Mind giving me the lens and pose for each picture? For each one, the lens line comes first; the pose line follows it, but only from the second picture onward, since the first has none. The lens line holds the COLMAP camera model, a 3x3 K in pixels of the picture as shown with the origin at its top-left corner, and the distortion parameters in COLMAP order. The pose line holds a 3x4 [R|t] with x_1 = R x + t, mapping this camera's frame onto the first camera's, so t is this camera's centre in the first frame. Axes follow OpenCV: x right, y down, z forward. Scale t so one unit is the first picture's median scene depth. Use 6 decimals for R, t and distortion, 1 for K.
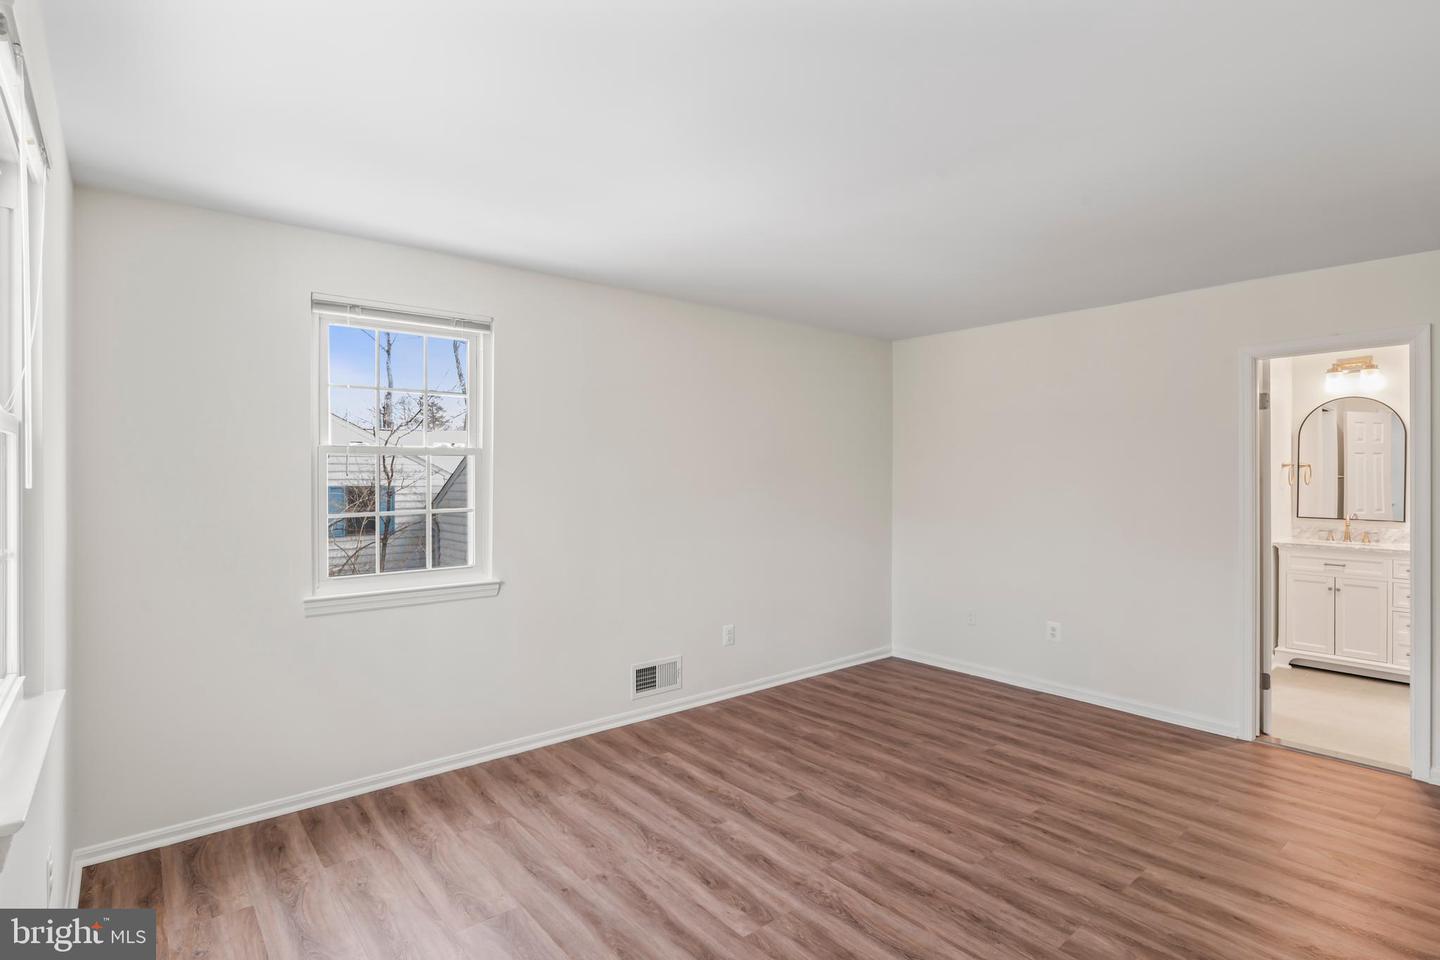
lens RADIAL K [[720.3, 0, 720.1], [0, 720.3, 475.1], [0, 0, 1]] dist [-0.003331, 0.001681]
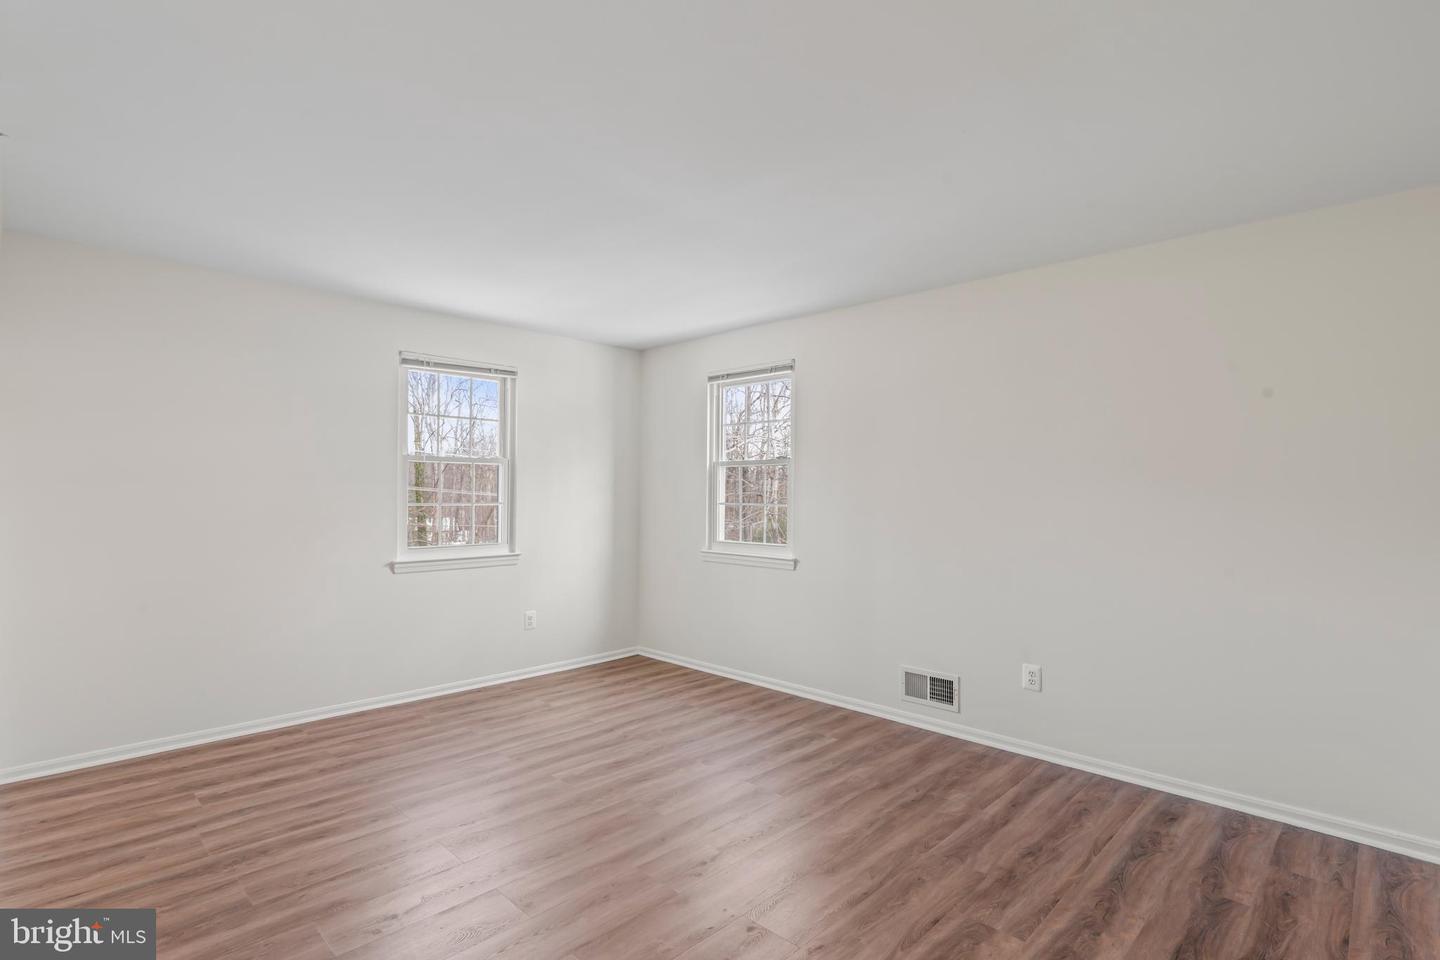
lens RADIAL K [[720.3, 0, 726.8], [0, 720.3, 481.8], [0, 0, 1]] dist [-0.003331, 0.001681]
pose [[0.098229, -0.008473, -0.995128, 0.932137], [-0.003287, 0.999956, -0.008839, 0.017352], [0.995158, 0.004140, 0.098197, 0.708810]]
